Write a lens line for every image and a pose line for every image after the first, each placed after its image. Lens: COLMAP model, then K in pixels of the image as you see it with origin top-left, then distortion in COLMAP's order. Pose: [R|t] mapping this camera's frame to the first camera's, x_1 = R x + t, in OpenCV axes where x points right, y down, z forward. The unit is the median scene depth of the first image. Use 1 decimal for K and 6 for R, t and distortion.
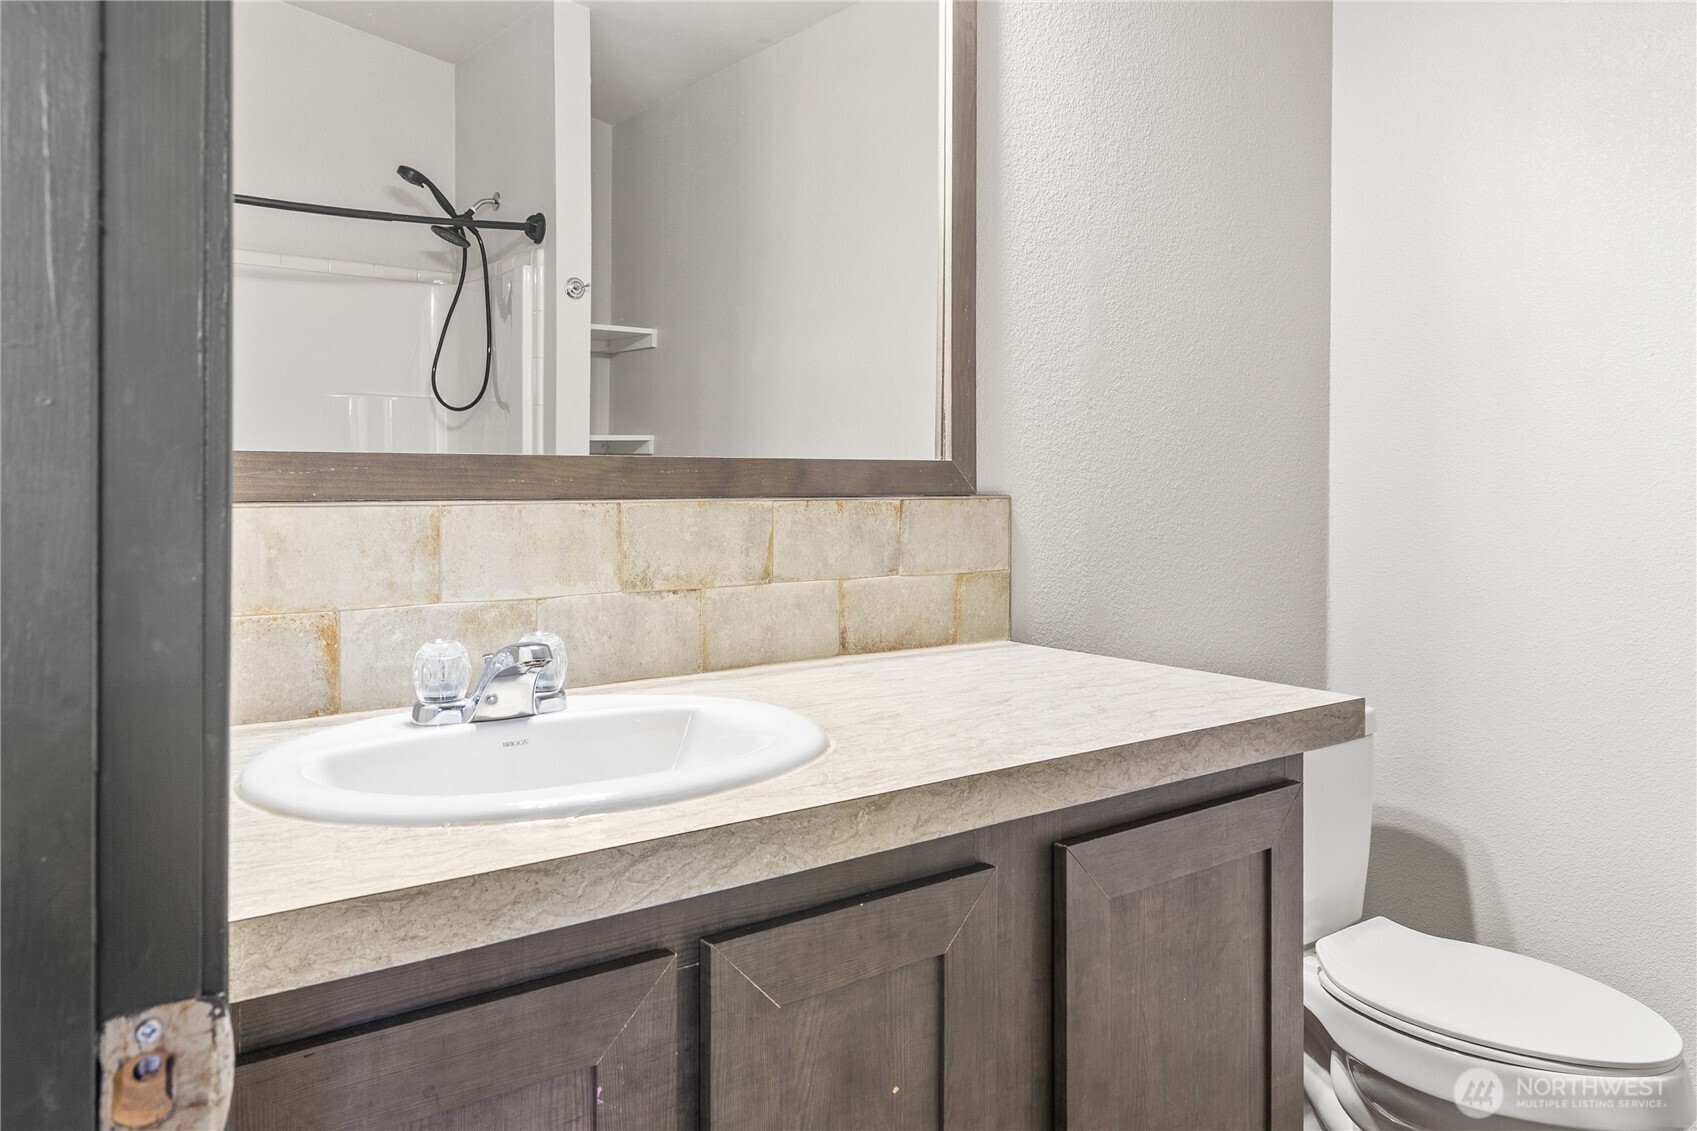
lens RADIAL K [[1237.1, 0, 848.4], [0, 1237.1, 474.4], [0, 0, 1]] dist [-0.008757, -0.000151]
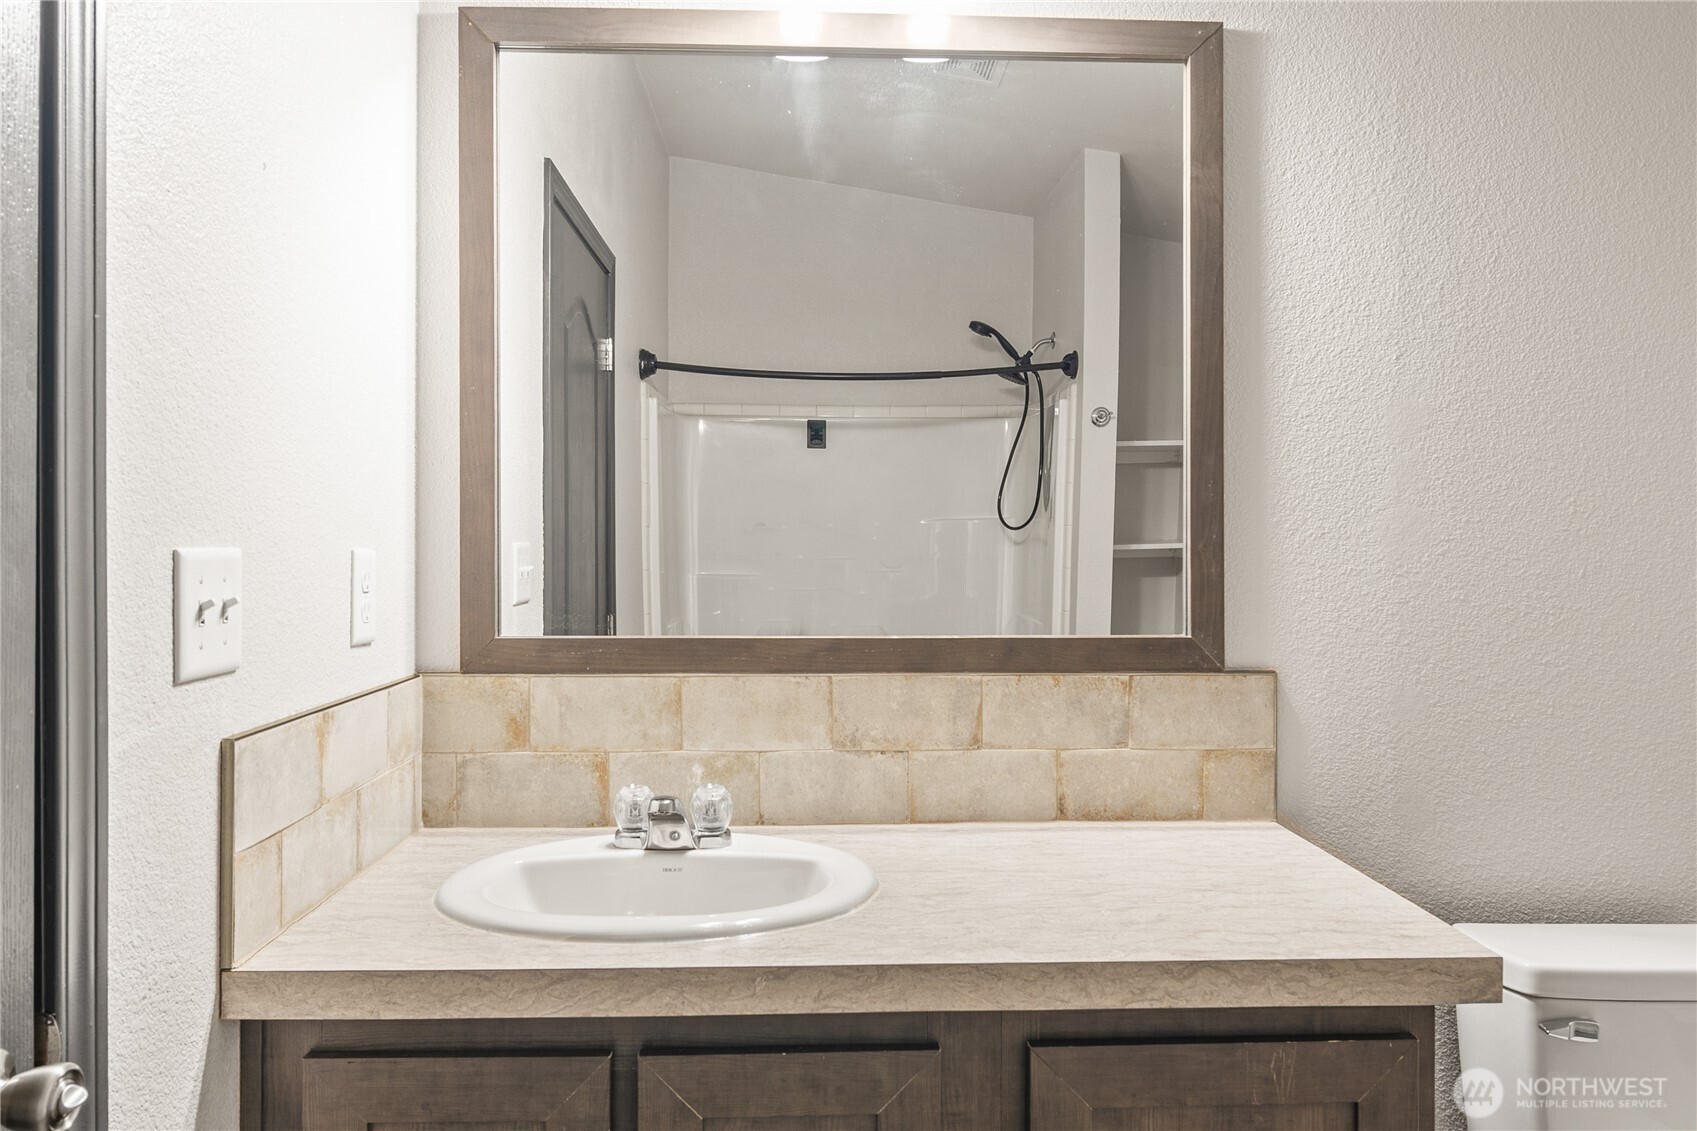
lens RADIAL K [[1215.2, 0, 846.7], [0, 1215.2, 538.1], [0, 0, 1]] dist [-0.006807, -0.000581]
pose [[0.813175, -0.006351, -0.581985, 0.518942], [0.003110, 0.999974, -0.006567, -0.103716], [0.582011, 0.003531, 0.813173, 0.042171]]
